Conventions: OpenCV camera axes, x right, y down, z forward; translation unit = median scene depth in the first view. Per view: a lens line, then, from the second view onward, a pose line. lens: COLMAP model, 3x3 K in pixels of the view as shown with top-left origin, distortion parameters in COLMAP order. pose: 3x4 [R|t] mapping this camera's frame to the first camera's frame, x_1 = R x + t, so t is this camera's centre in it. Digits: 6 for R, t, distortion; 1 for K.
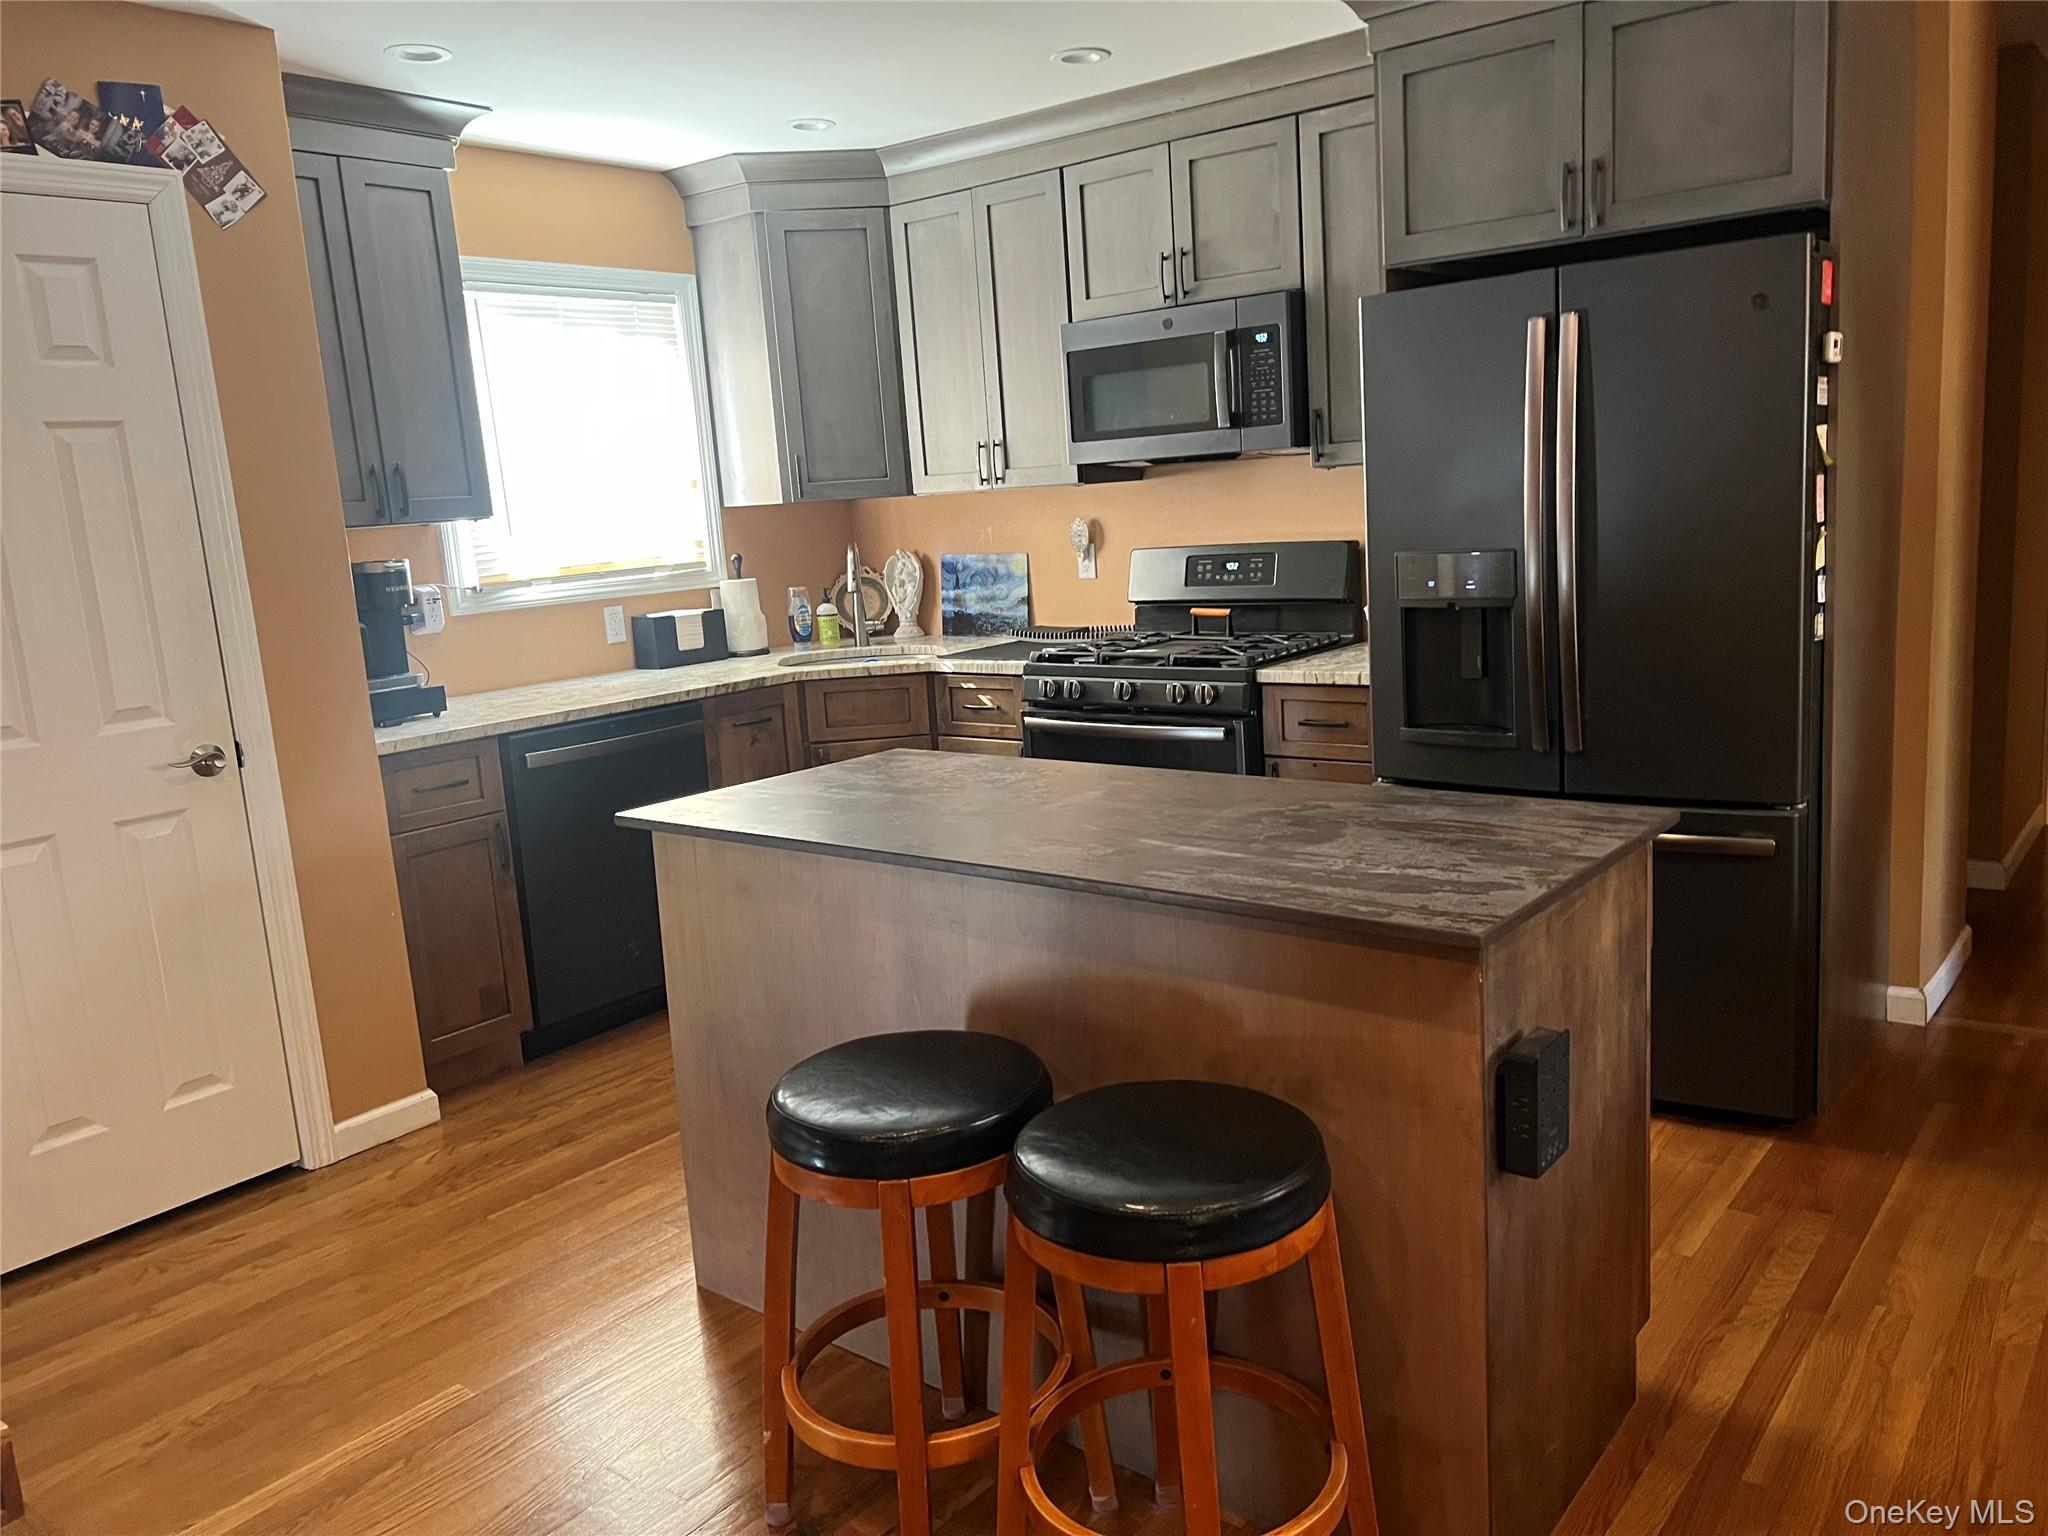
lens RADIAL K [[1527.6, 0, 1044.8], [0, 1527.6, 749.8], [0, 0, 1]] dist [0.060378, -0.069491]
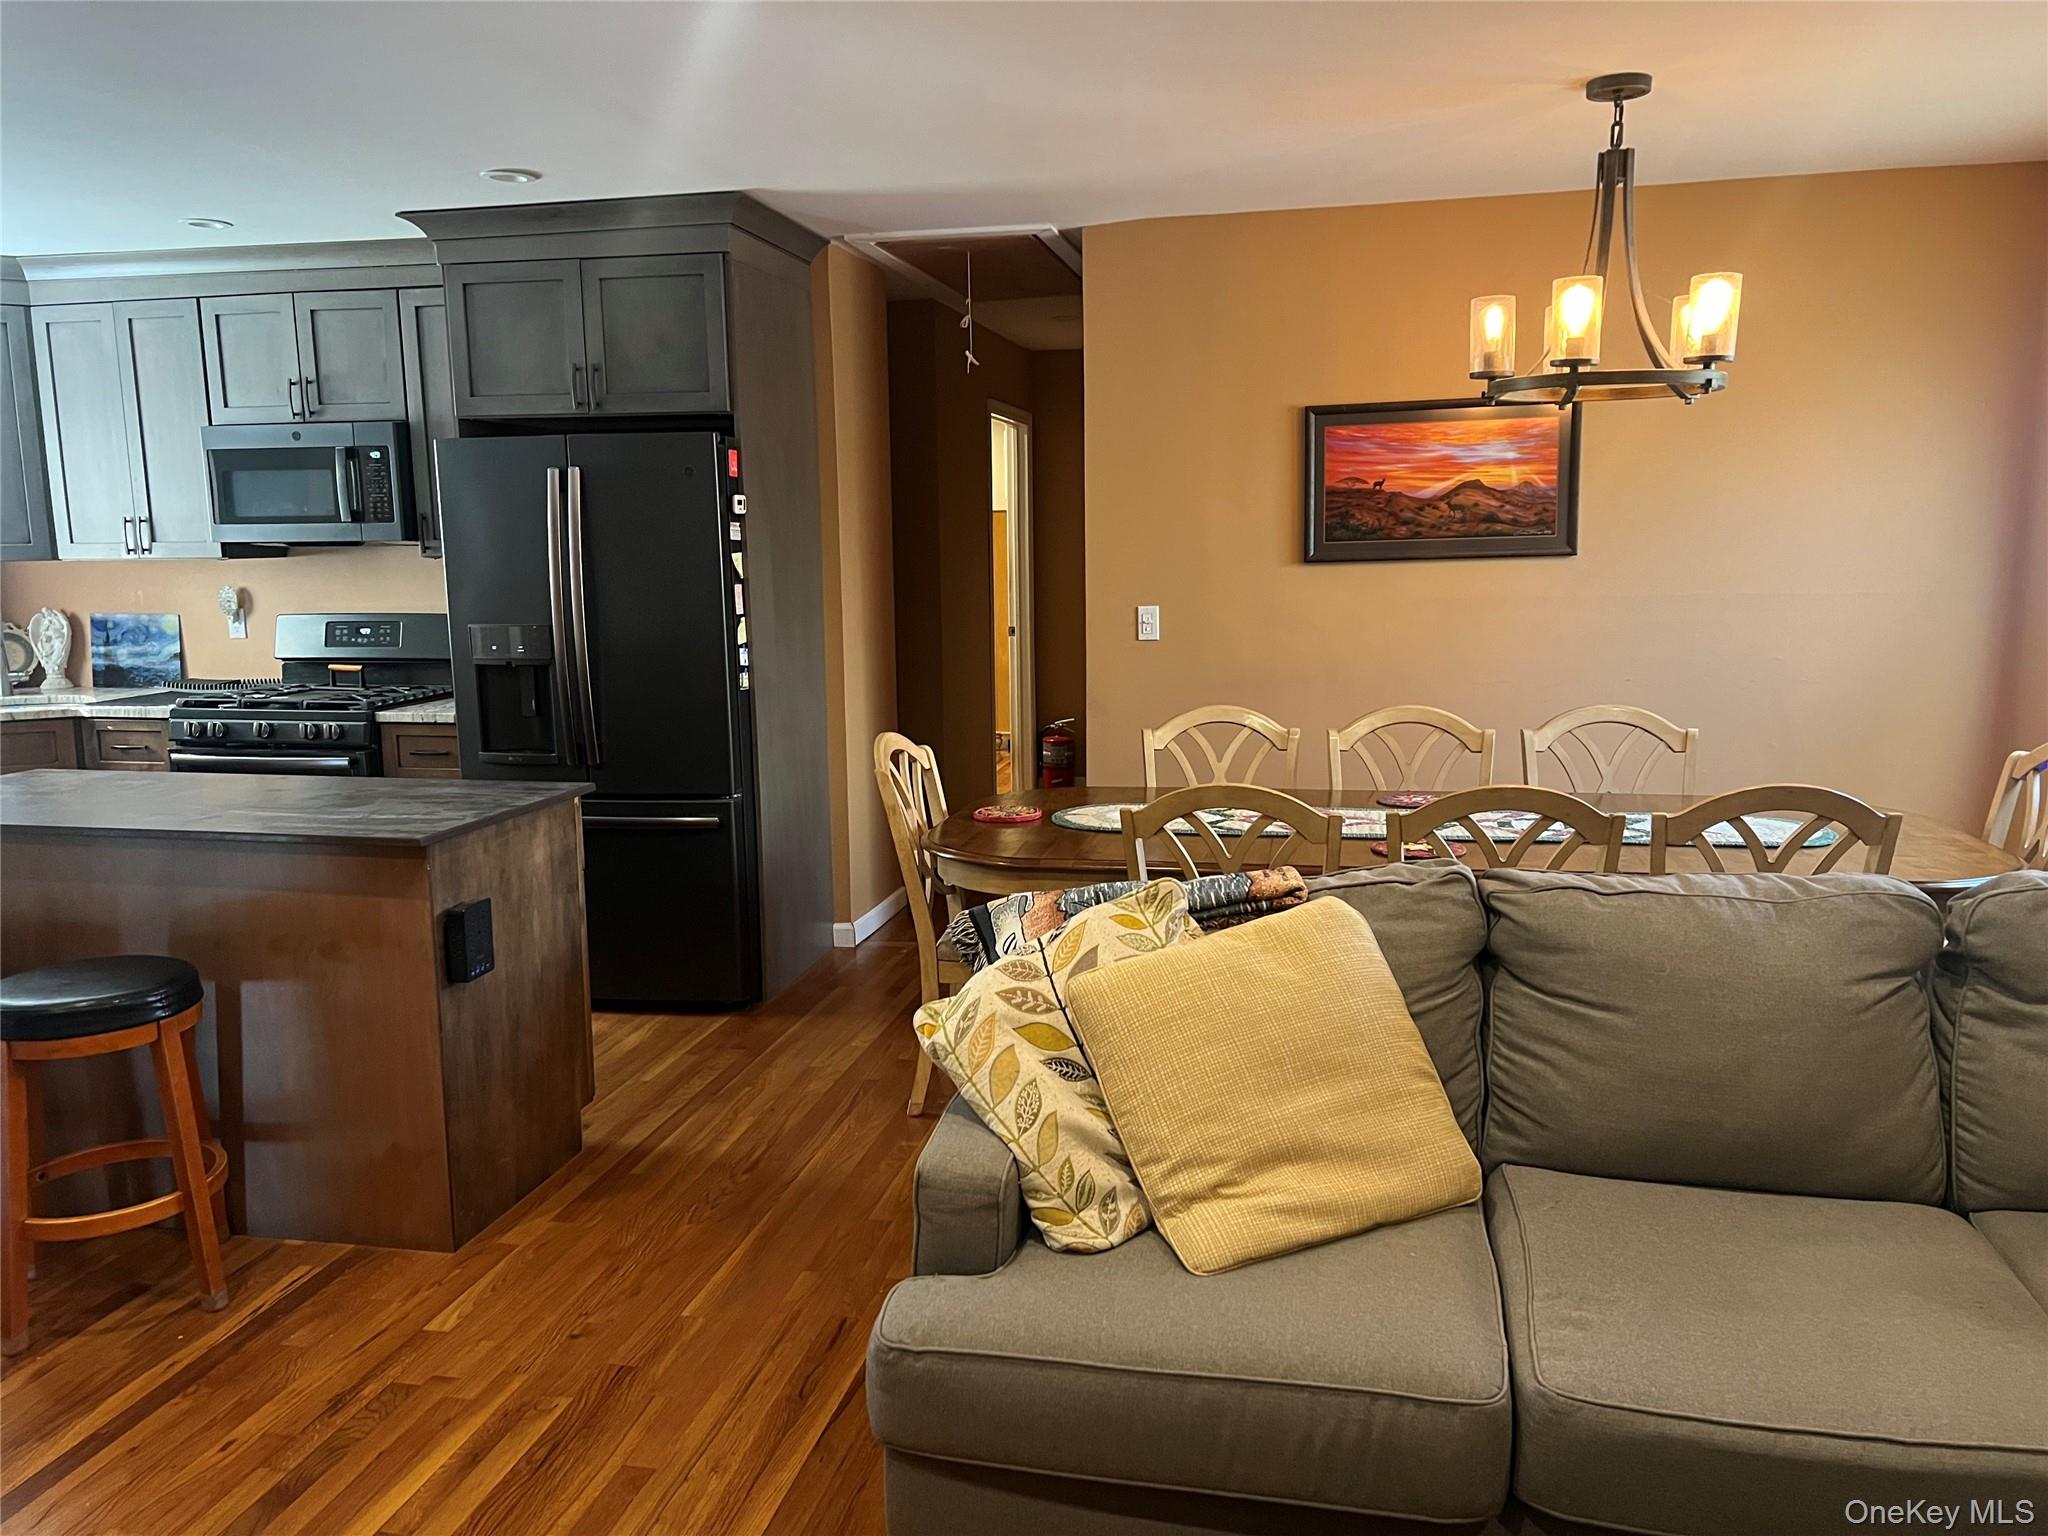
lens RADIAL K [[1527.6, 0, 1022.0], [0, 1527.6, 776.2], [0, 0, 1]] dist [0.060378, -0.069491]
pose [[0.896510, -0.016149, 0.442729, 0.051597], [0.029812, 0.999269, -0.023917, 0.047957], [-0.442019, 0.034641, 0.896337, -0.392056]]
